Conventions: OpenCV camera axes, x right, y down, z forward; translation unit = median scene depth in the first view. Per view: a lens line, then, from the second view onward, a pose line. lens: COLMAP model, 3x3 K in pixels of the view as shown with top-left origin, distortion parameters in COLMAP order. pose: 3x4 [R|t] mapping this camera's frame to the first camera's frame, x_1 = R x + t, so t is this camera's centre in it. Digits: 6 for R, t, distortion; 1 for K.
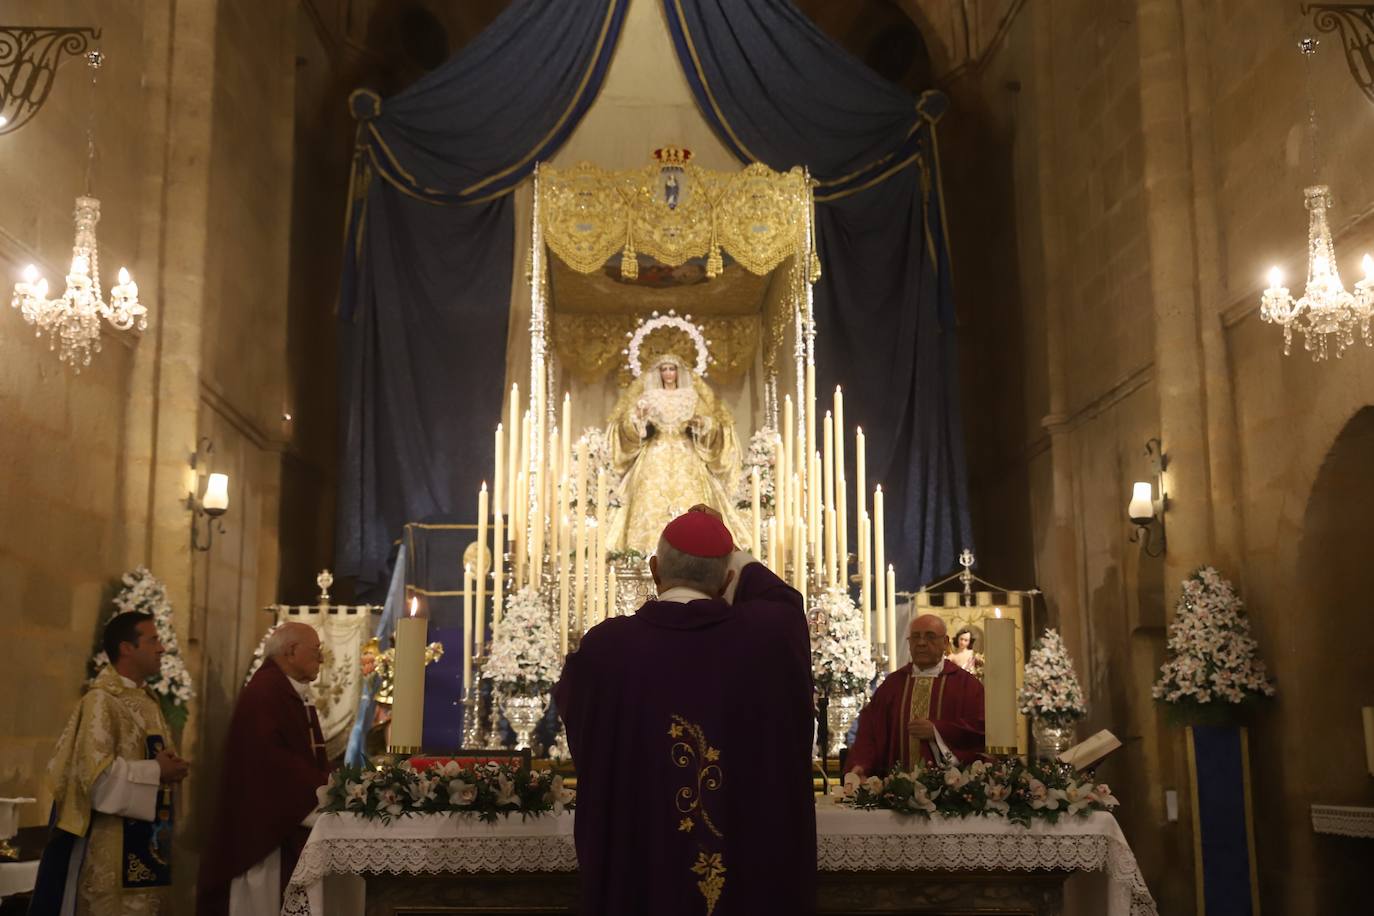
lens RADIAL K [[1679.3, 0, 686.3], [0, 1679.3, 455.5], [0, 0, 1]] dist [0.014334, 0.047562]
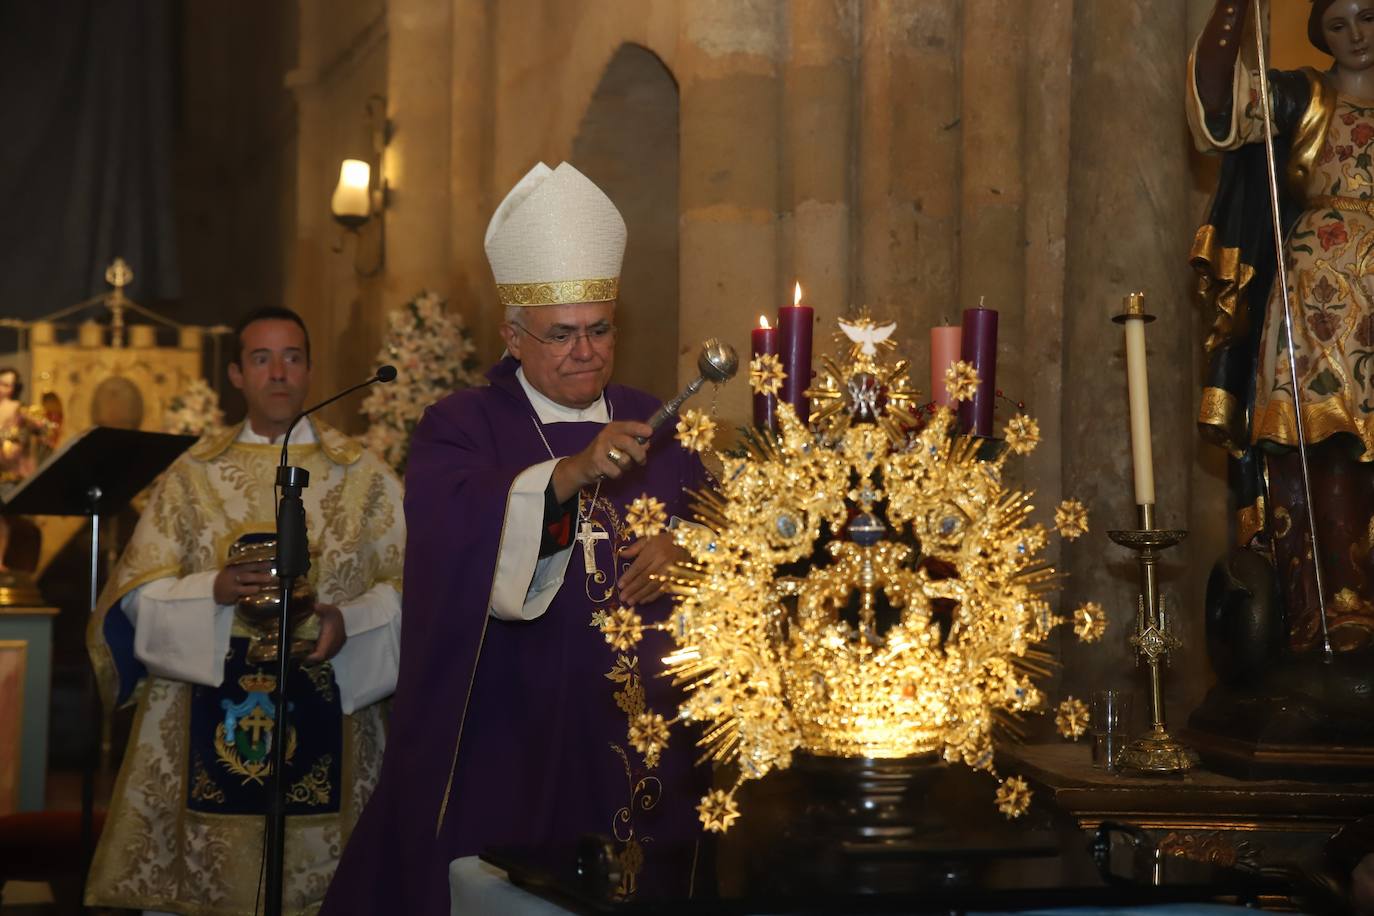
lens RADIAL K [[2213.6, 0, 700.8], [0, 2213.6, 453.3], [0, 0, 1]] dist [0.073498, 0.091782]
pose [[0.958172, 0.028936, 0.284727, 0.162652], [-0.061713, 0.992361, 0.106827, 0.028905], [-0.279460, -0.119930, 0.952638, 0.135547]]
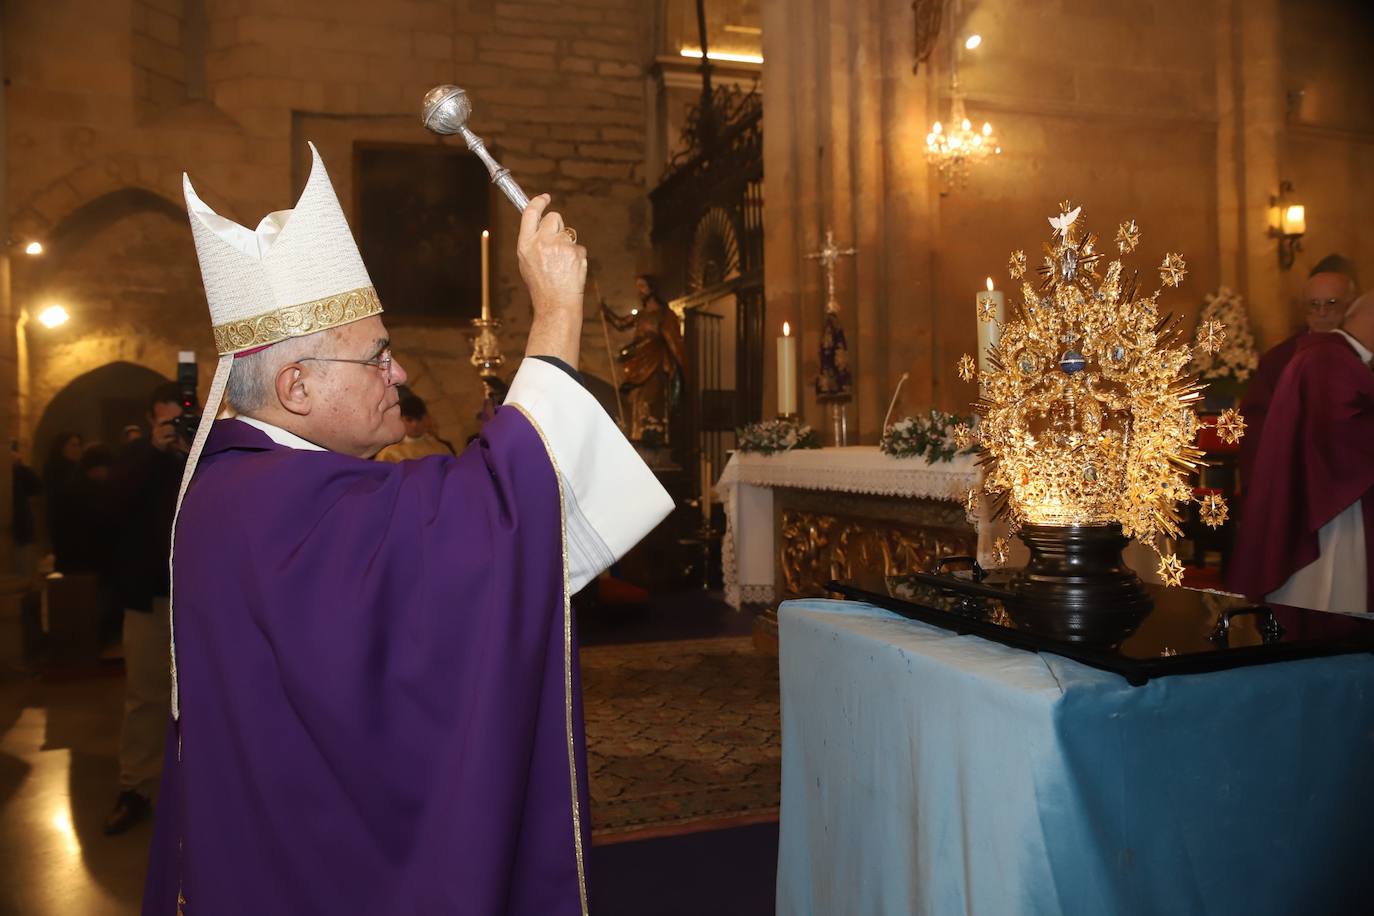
lens RADIAL K [[1130.8, 0, 690.0], [0, 1130.8, 424.5], [0, 0, 1]] dist [-0.000173, 0.005701]
pose [[0.305842, -0.012794, -0.951996, 0.423202], [0.177649, 0.983116, 0.043859, 0.056529], [0.935362, -0.182535, 0.302951, 0.268263]]
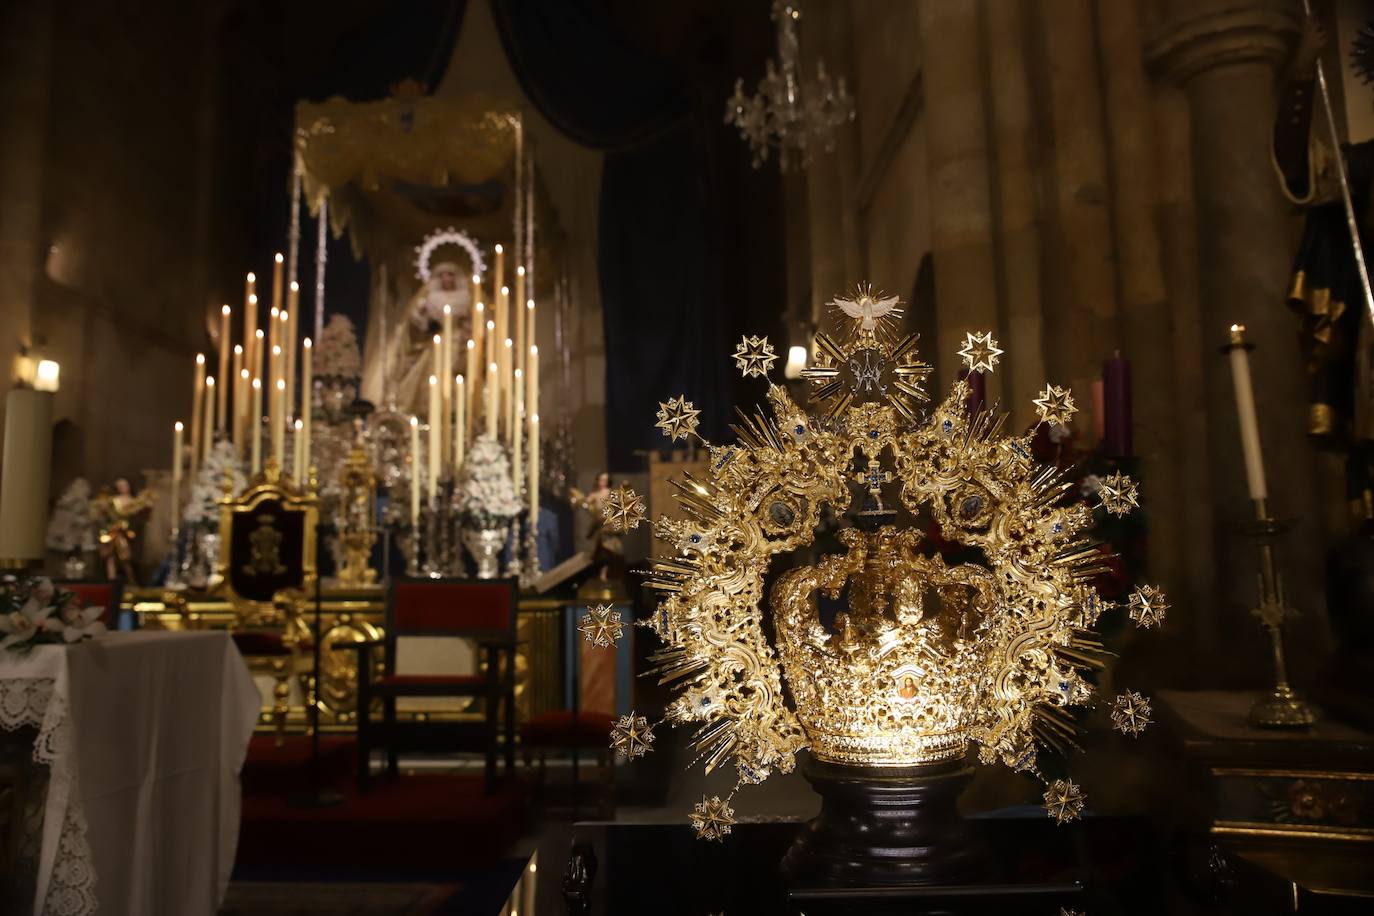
lens RADIAL K [[1064.3, 0, 692.7], [0, 1064.3, 457.2], [0, 0, 1]] dist [-0.109943, 0.102397]
pose [[0.998281, -0.019656, -0.055207, 0.246026], [0.022603, 0.998325, 0.053262, 0.052605], [0.054068, -0.054418, 0.997053, 0.266228]]
